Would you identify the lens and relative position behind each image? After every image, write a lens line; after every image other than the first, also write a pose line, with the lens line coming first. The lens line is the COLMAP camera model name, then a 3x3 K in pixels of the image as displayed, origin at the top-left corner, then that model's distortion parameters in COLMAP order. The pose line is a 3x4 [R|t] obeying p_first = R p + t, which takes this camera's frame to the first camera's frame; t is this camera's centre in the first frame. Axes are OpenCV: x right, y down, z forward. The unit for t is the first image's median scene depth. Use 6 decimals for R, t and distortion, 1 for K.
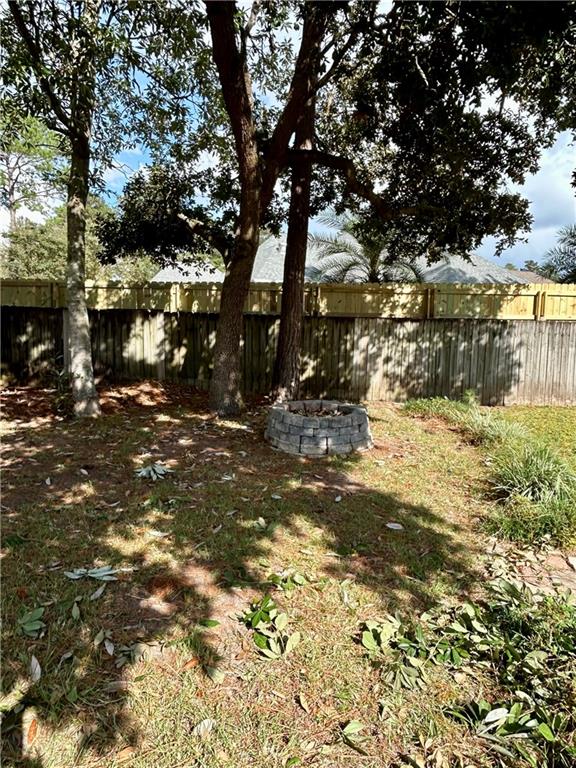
lens RADIAL K [[514.6, 0, 287.8], [0, 514.6, 383.5], [0, 0, 1]] dist [0.003065, 0.000486]
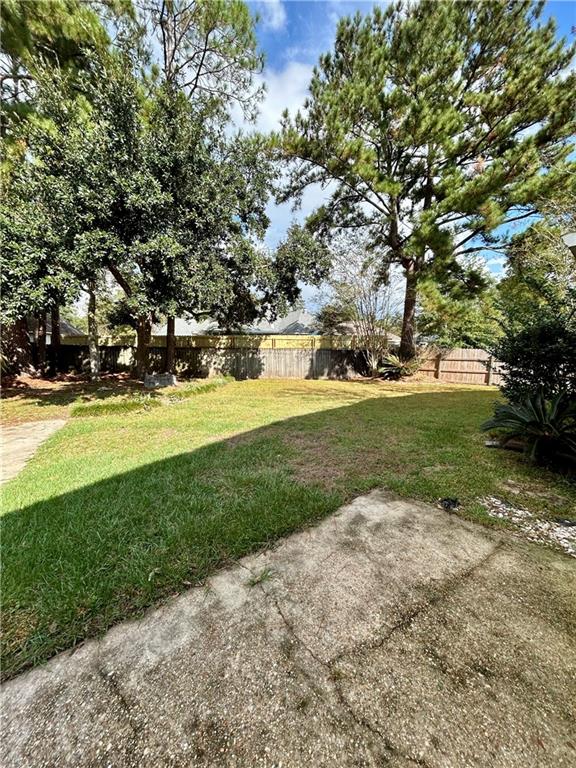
lens RADIAL K [[306.9, 0, 288.1], [0, 306.9, 385.5], [0, 0, 1]] dist [-0.001527, 0.000108]
pose [[0.998651, -0.015589, 0.049534, 0.511642], [0.015410, 0.999873, 0.003995, 0.075913], [-0.049590, -0.003227, 0.998764, -0.690966]]
